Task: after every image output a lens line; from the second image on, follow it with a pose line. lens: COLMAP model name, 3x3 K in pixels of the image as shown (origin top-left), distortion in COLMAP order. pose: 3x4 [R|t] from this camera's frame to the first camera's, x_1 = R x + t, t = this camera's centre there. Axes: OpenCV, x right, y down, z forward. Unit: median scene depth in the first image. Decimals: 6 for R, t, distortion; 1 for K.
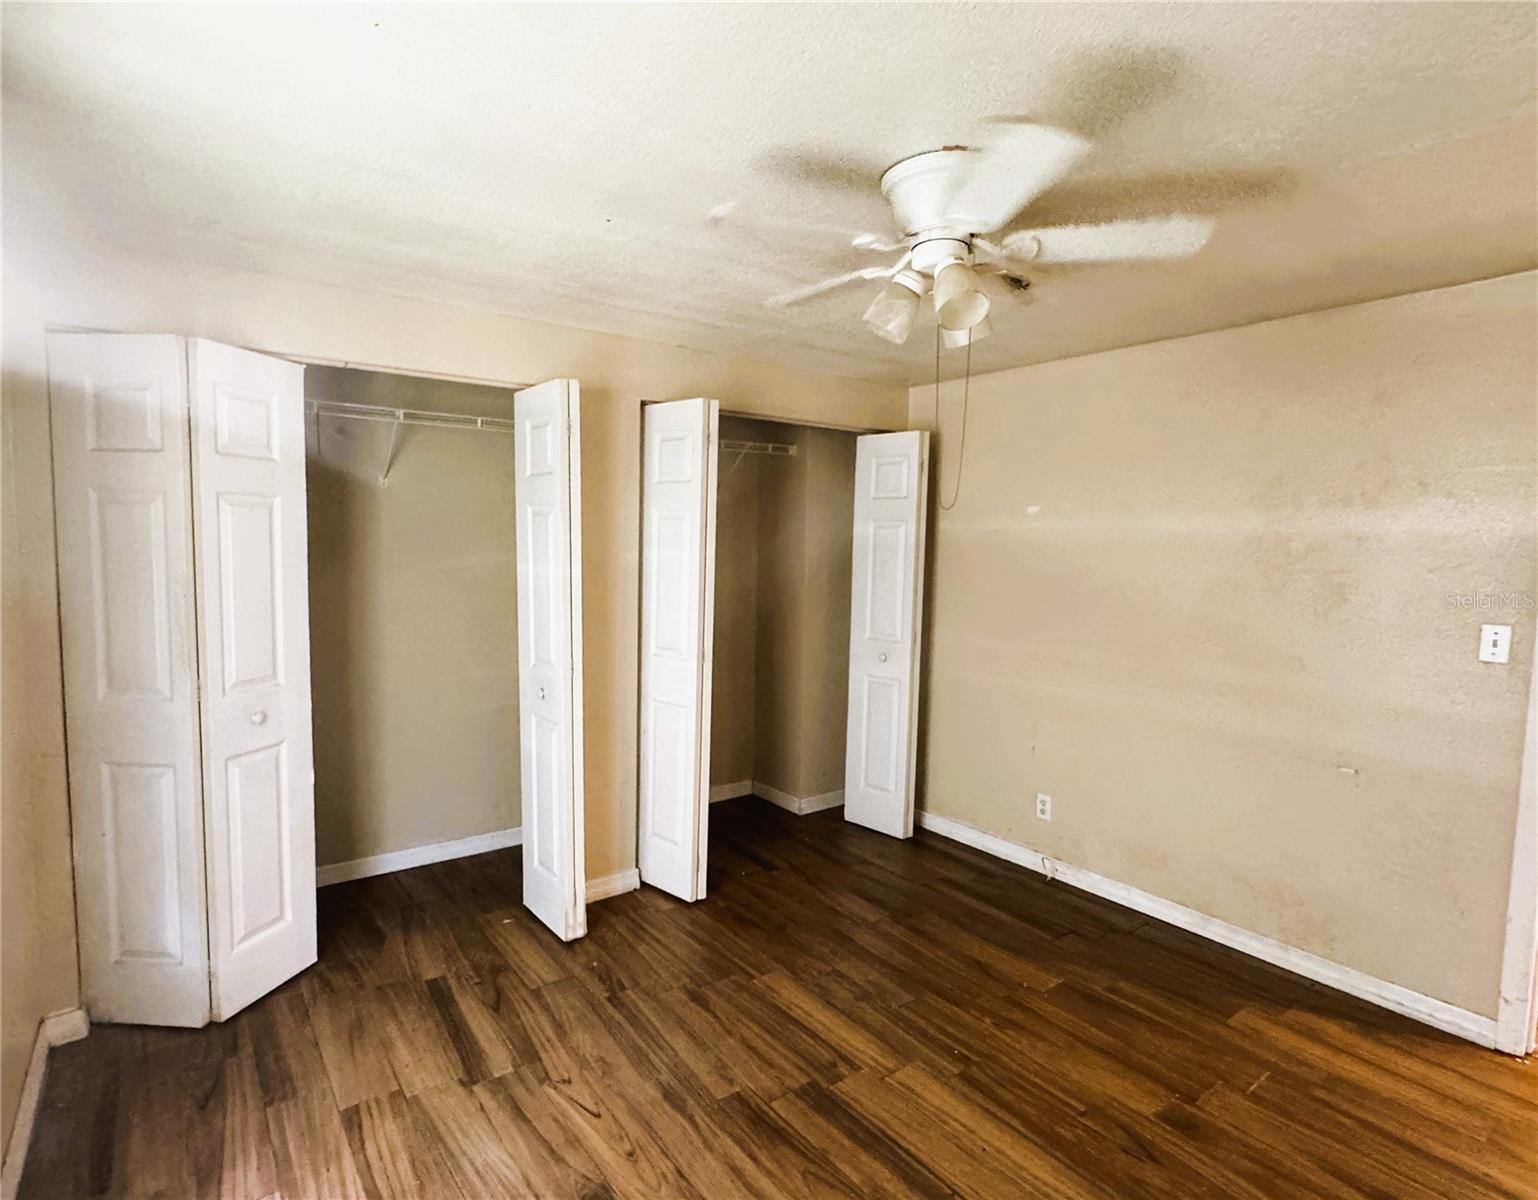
lens RADIAL K [[740.7, 0, 769.0], [0, 740.7, 600.0], [0, 0, 1]] dist [-0.004887, -0.000641]
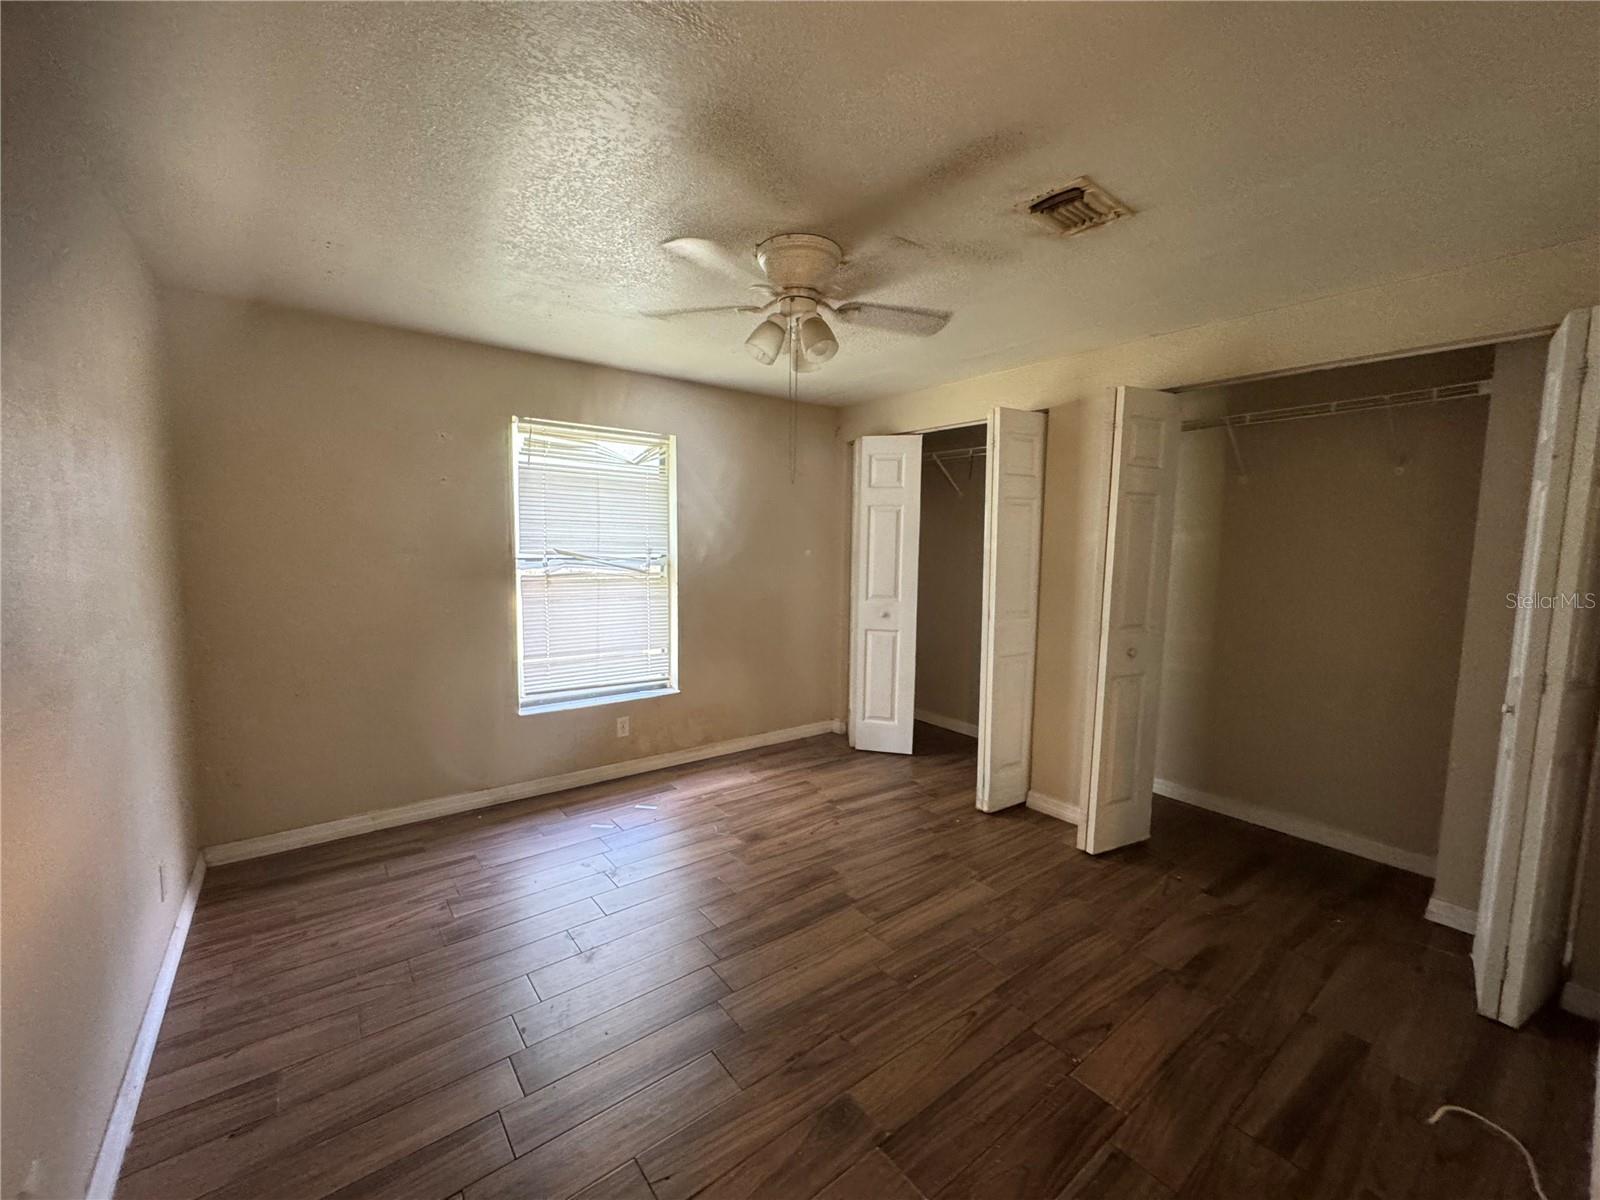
lens RADIAL K [[638.5, 0, 800.0], [0, 638.5, 600.0], [0, 0, 1]] dist [-0.004942, 0.000607]
pose [[0.058556, 0.104812, -0.992767, 1.065982], [-0.071554, 0.992356, 0.100548, -0.040032], [0.995716, 0.065149, 0.065609, 0.671916]]
